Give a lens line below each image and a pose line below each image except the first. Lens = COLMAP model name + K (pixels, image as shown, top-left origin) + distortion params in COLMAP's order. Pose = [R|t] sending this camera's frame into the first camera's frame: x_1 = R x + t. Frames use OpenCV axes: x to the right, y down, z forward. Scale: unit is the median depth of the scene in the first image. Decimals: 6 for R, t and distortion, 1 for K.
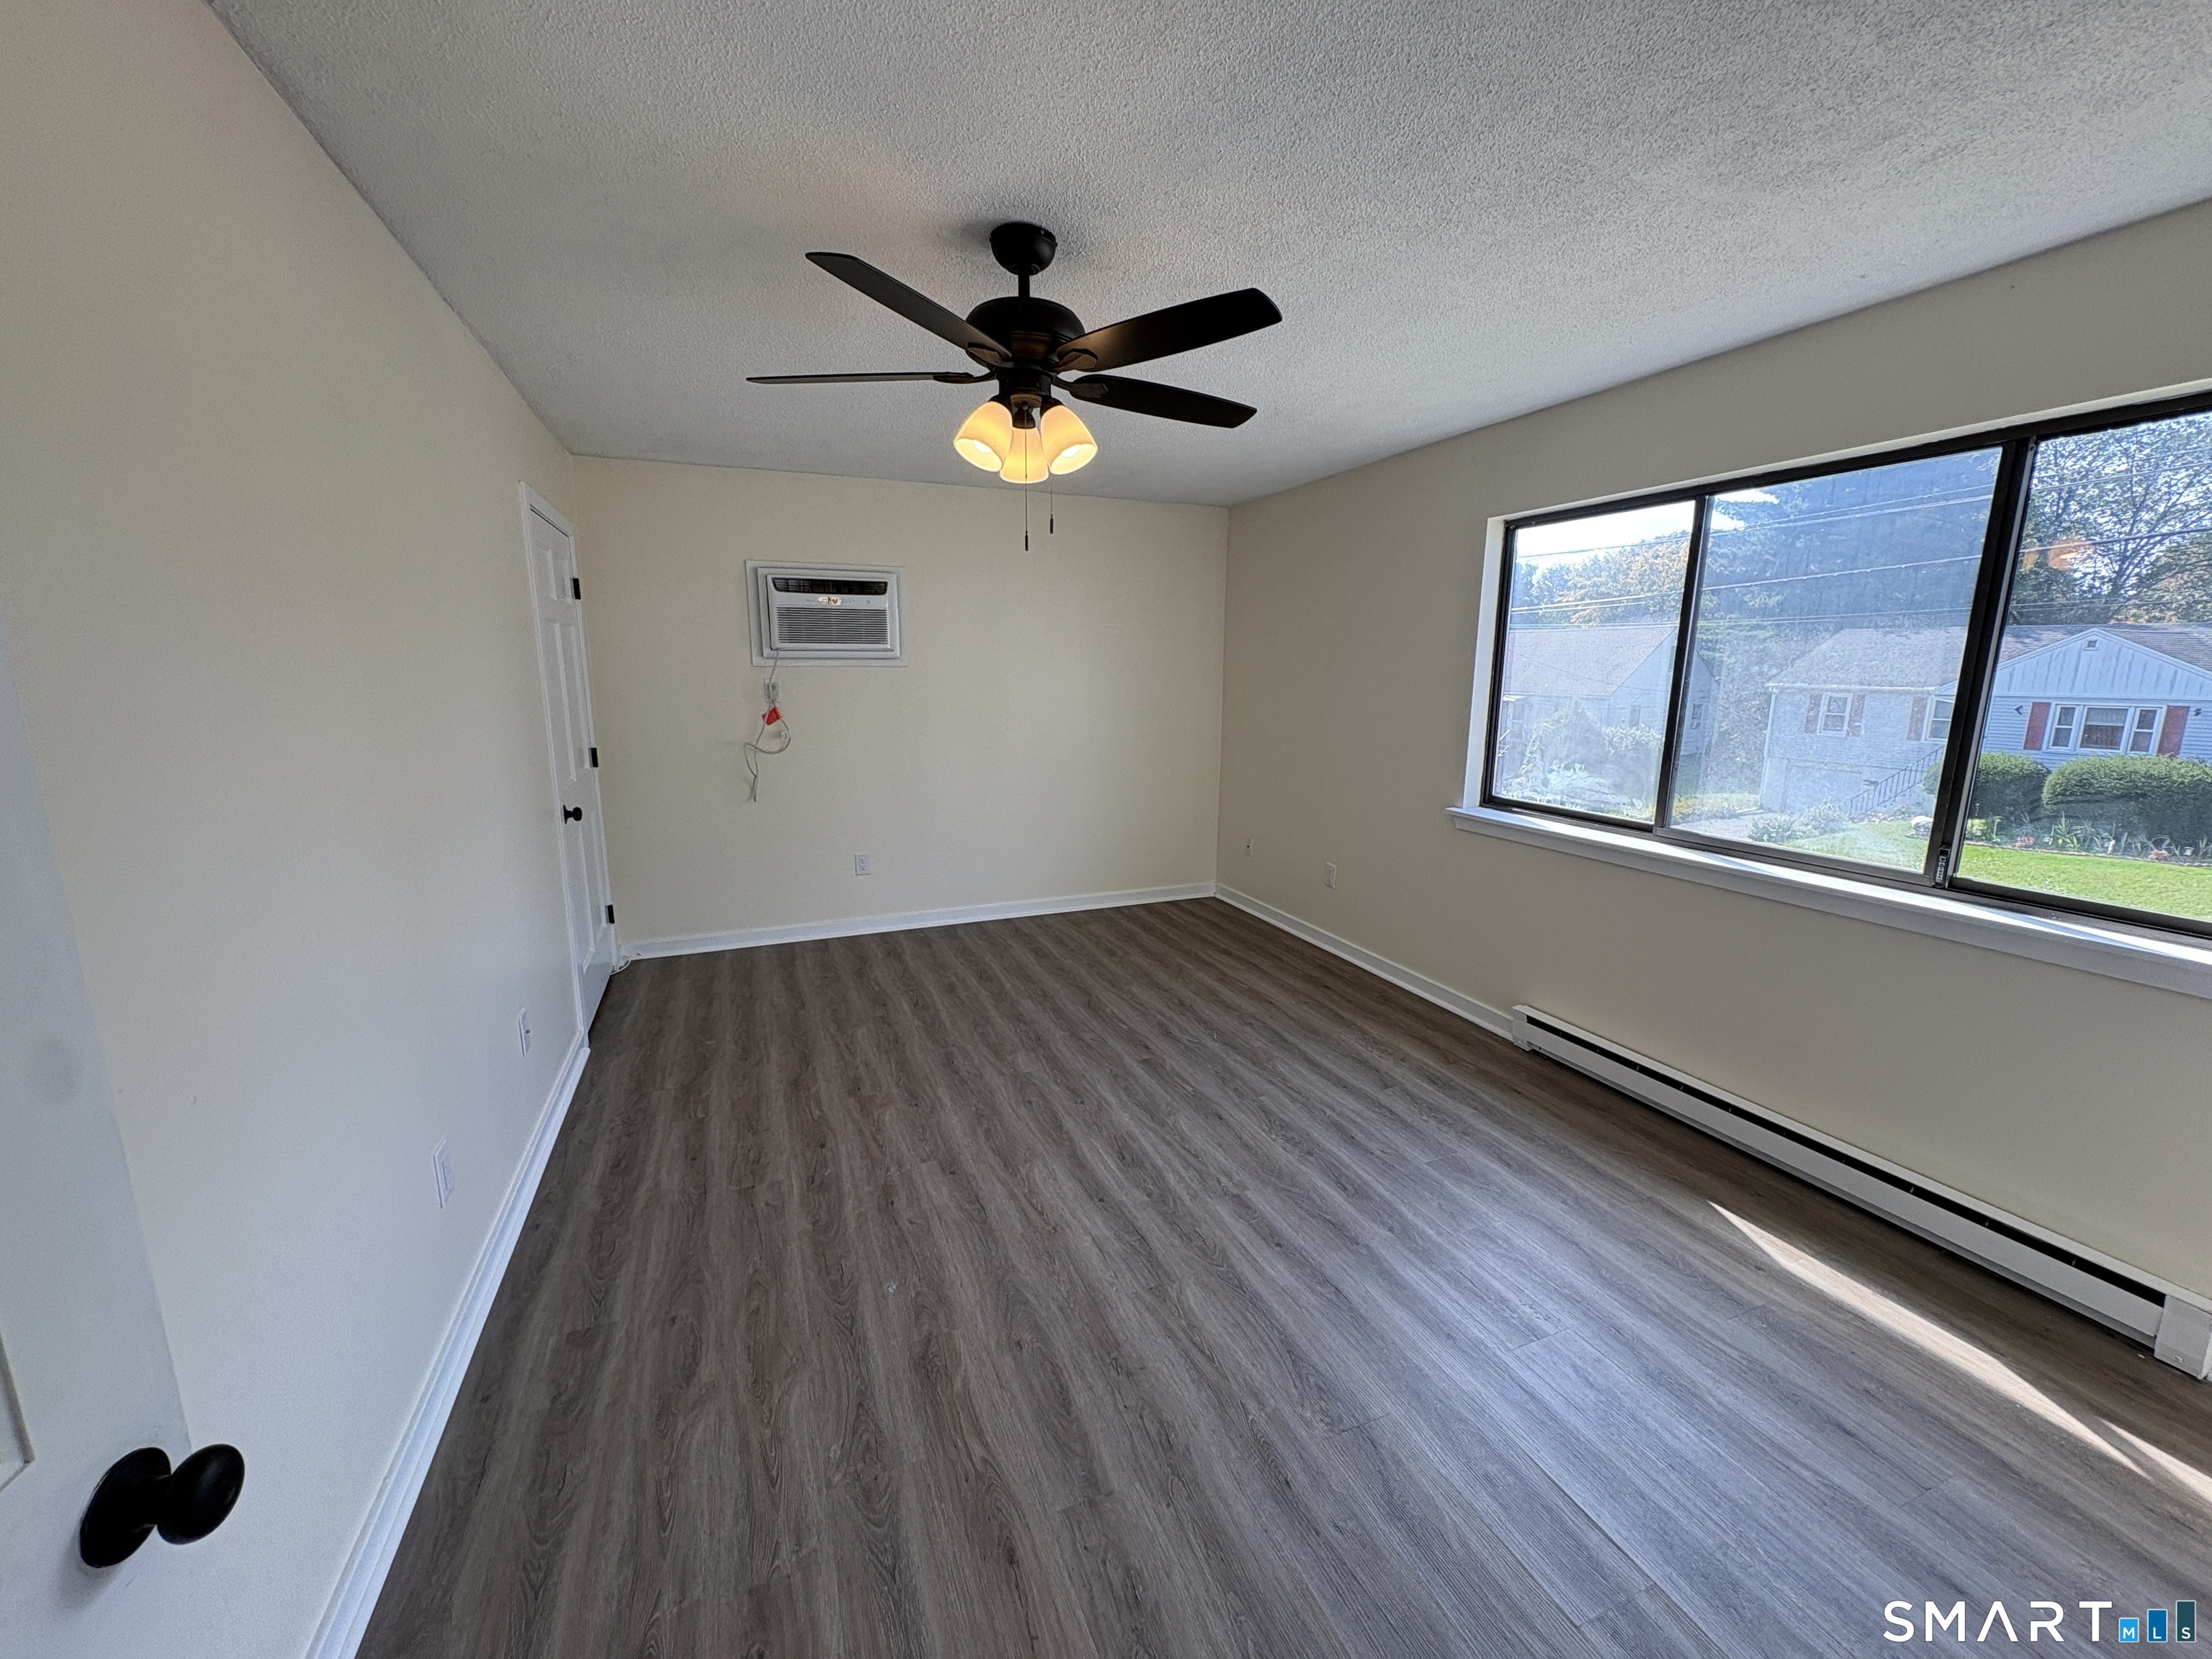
lens RADIAL K [[879.5, 0, 1104.9], [0, 879.5, 830.8], [0, 0, 1]] dist [-0.000352, -0.000499]
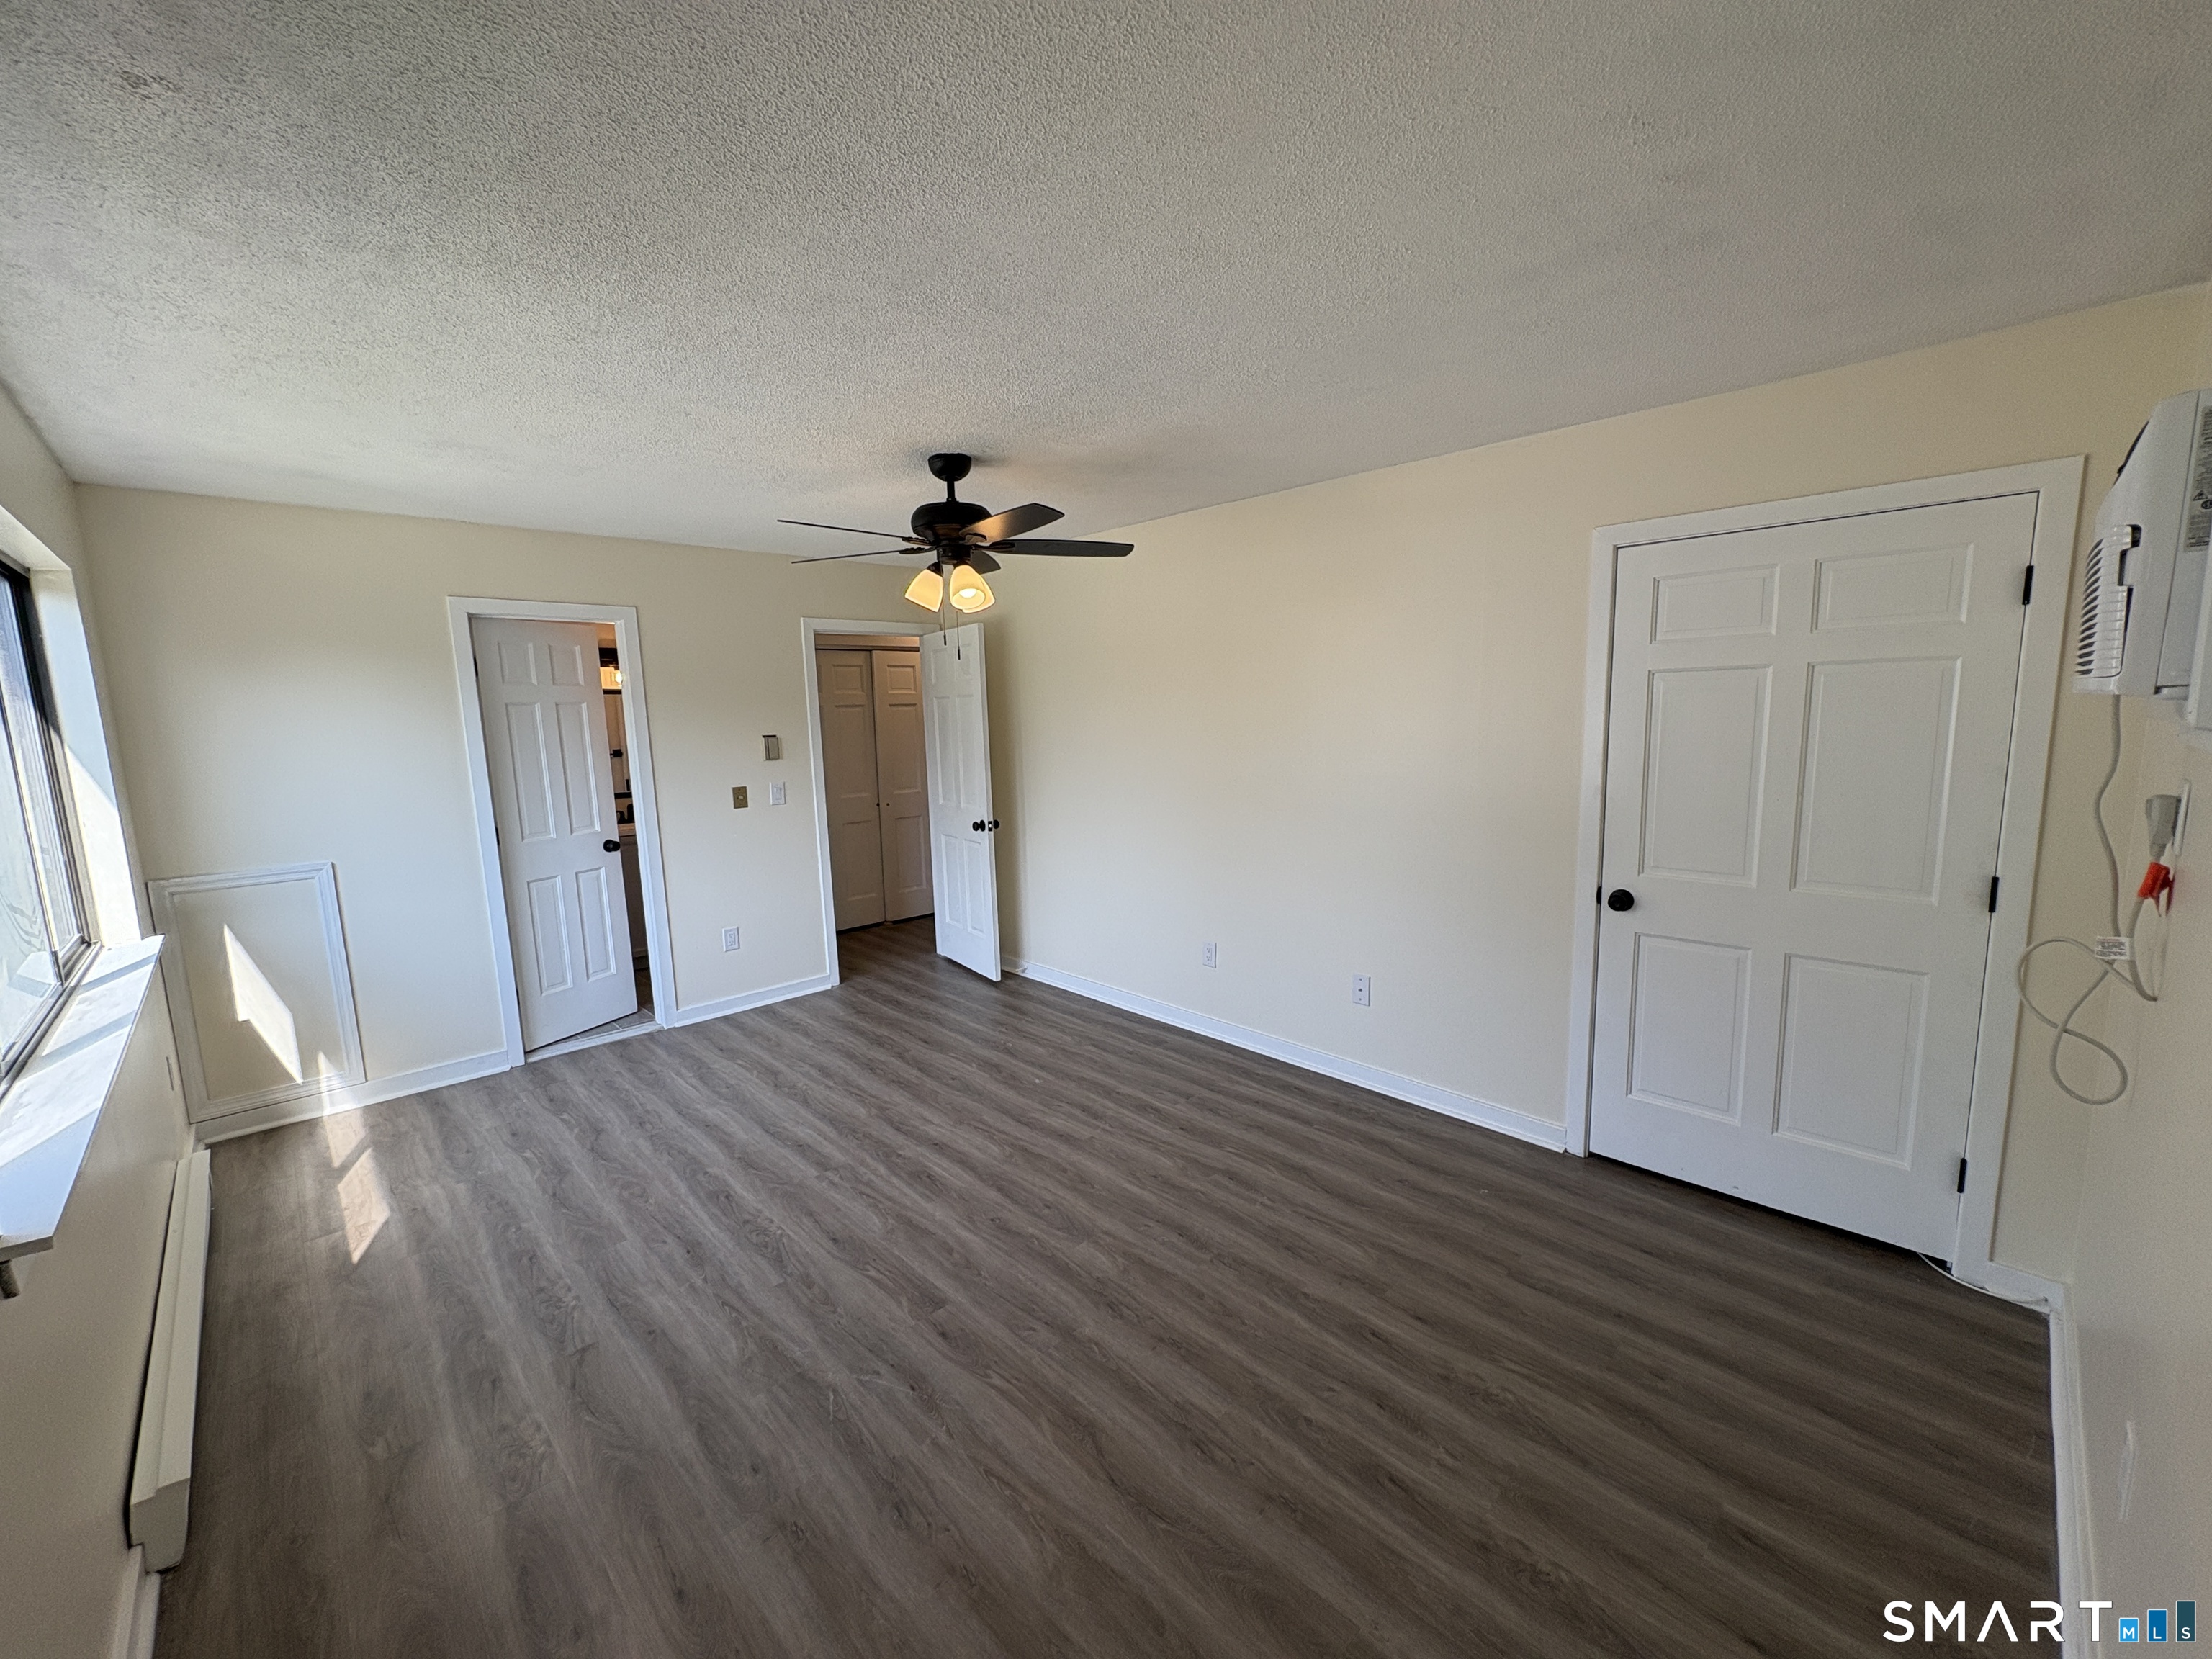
lens RADIAL K [[879.5, 0, 1104.9], [0, 879.5, 830.8], [0, 0, 1]] dist [-0.000352, -0.000499]
pose [[-0.928321, 0.069758, -0.365177, 0.177042], [-0.048984, 0.950726, 0.306137, -0.370209], [0.368539, 0.302081, -0.879162, 1.800214]]
